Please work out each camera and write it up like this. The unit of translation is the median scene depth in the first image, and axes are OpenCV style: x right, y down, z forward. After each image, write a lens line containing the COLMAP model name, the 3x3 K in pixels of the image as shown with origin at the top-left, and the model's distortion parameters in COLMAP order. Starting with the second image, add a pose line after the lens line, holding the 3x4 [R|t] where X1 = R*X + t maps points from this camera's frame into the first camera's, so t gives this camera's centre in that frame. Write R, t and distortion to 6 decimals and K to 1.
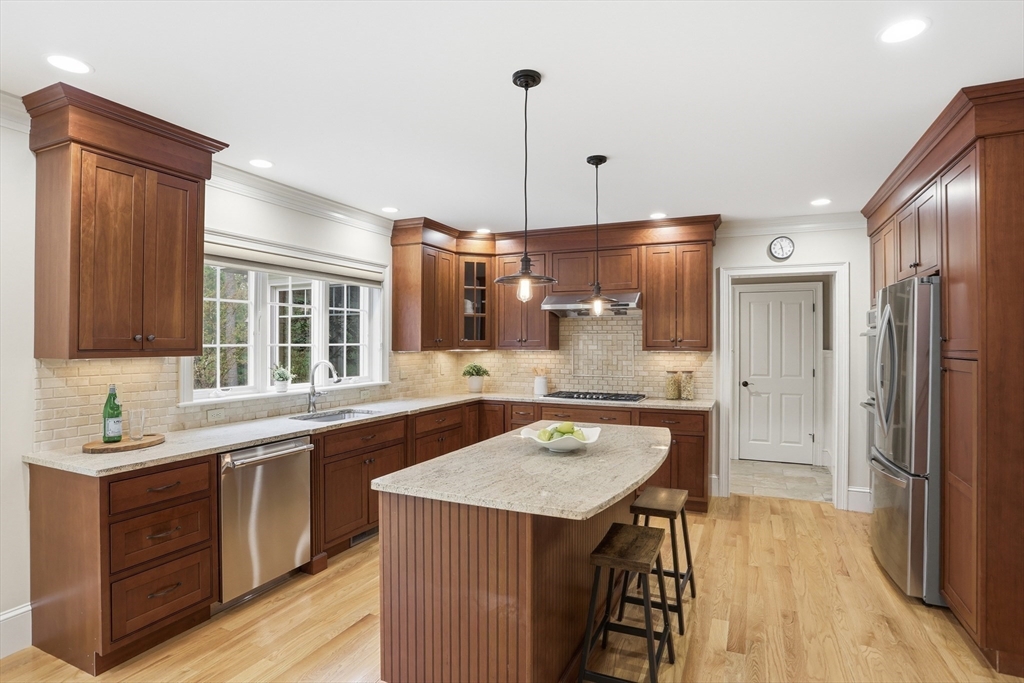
lens RADIAL K [[534.3, 0, 512.0], [0, 534.3, 341.5], [0, 0, 1]] dist [-0.059032, 0.026720]
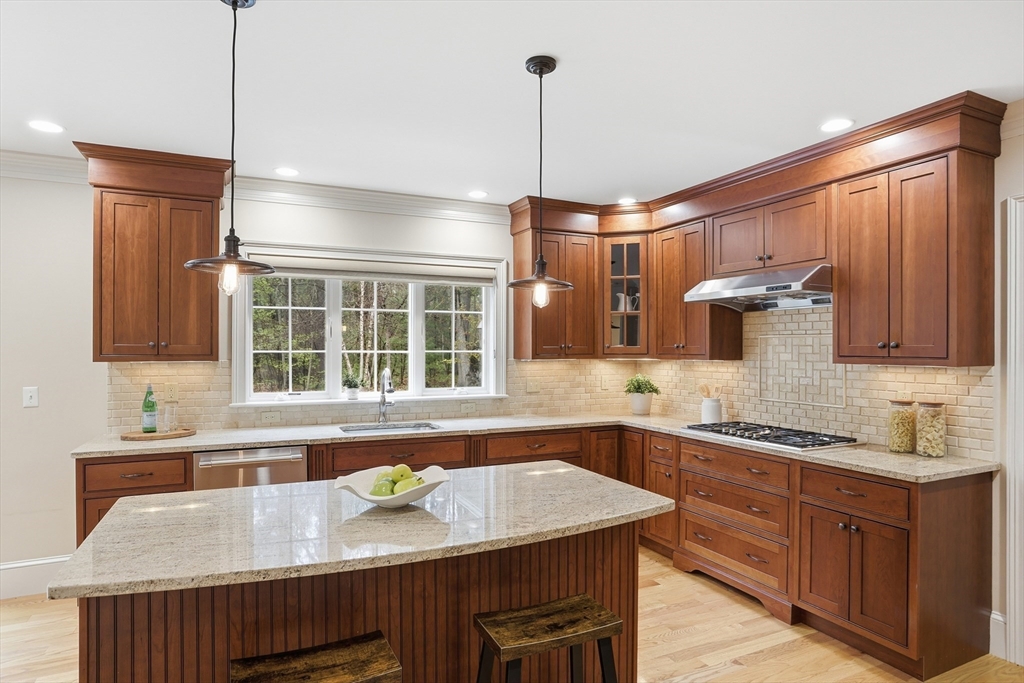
lens RADIAL K [[586.0, 0, 513.6], [0, 586.0, 348.5], [0, 0, 1]] dist [-0.065305, 0.038923]
pose [[0.762871, -0.000296, -0.646551, 0.390573], [0.000249, 1.000000, -0.000165, 0.001177], [0.646551, -0.000035, 0.762871, 0.293056]]
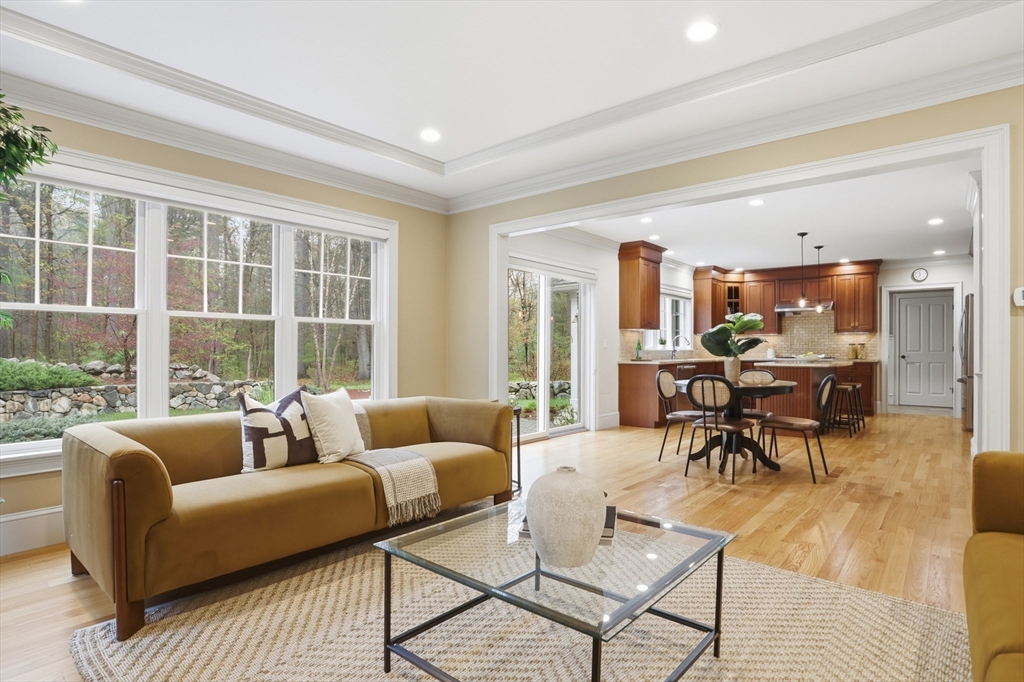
lens RADIAL K [[534.3, 0, 512.0], [0, 534.3, 341.0], [0, 0, 1]] dist [-0.059032, 0.026720]
pose [[0.963885, -0.003468, -0.266296, -0.358701], [-0.000302, 0.999900, -0.014118, 0.073985], [0.266318, 0.013689, 0.963788, -1.077855]]
